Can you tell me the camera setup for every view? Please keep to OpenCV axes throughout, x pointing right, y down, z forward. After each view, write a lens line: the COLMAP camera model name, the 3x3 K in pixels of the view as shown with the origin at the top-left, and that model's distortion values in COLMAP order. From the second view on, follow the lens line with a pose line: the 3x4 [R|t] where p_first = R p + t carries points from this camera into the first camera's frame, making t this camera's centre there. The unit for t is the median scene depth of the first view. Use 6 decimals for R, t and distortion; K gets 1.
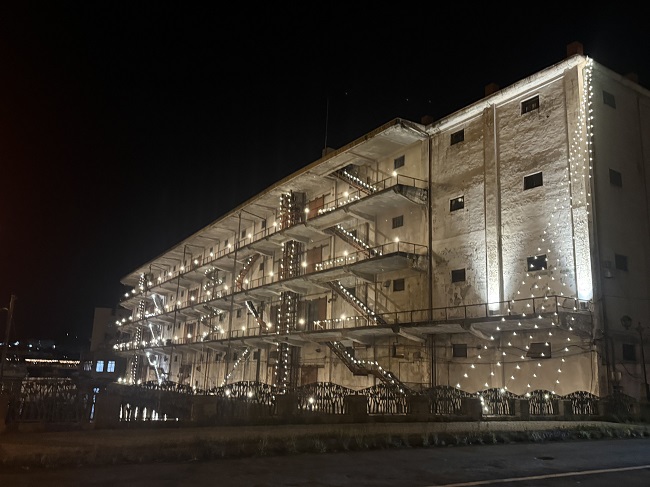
lens RADIAL K [[575.8, 0, 325.8], [0, 575.8, 241.0], [0, 0, 1]] dist [0.129817, -0.125764]
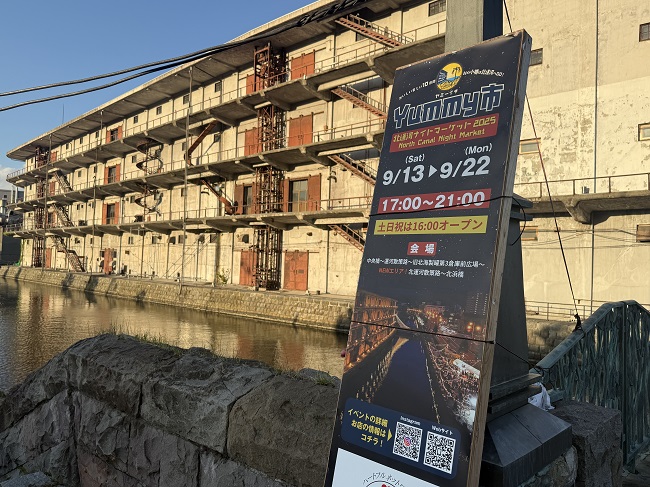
lens RADIAL K [[519.5, 0, 324.1], [0, 519.5, 240.1], [0, 0, 1]] dist [0.049904, -0.063141]
pose [[0.969189, 0.007143, 0.246214, -0.194025], [-0.054370, 0.981129, 0.185555, 0.053460], [-0.240243, -0.193225, 0.951287, 0.255282]]
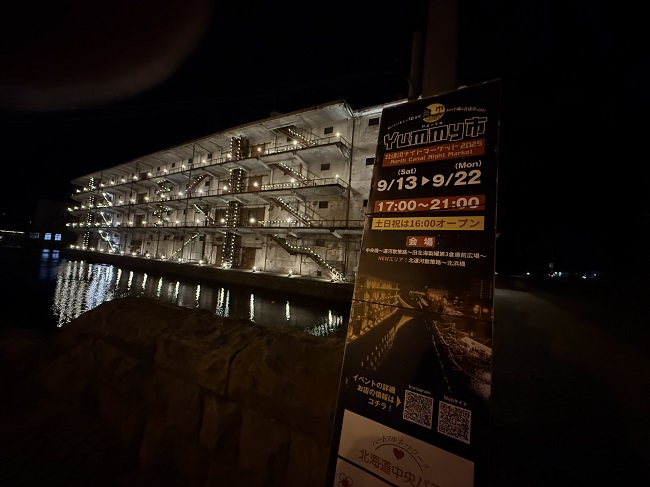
lens RADIAL K [[260.9, 0, 325.5], [0, 260.9, 243.8], [0, 0, 1]] dist [-0.006893, 0.001660]
pose [[0.882562, 0.056681, 0.466768, -0.195996], [-0.146876, 0.976266, 0.159160, 0.058335], [-0.446668, -0.209026, 0.869940, 0.272645]]
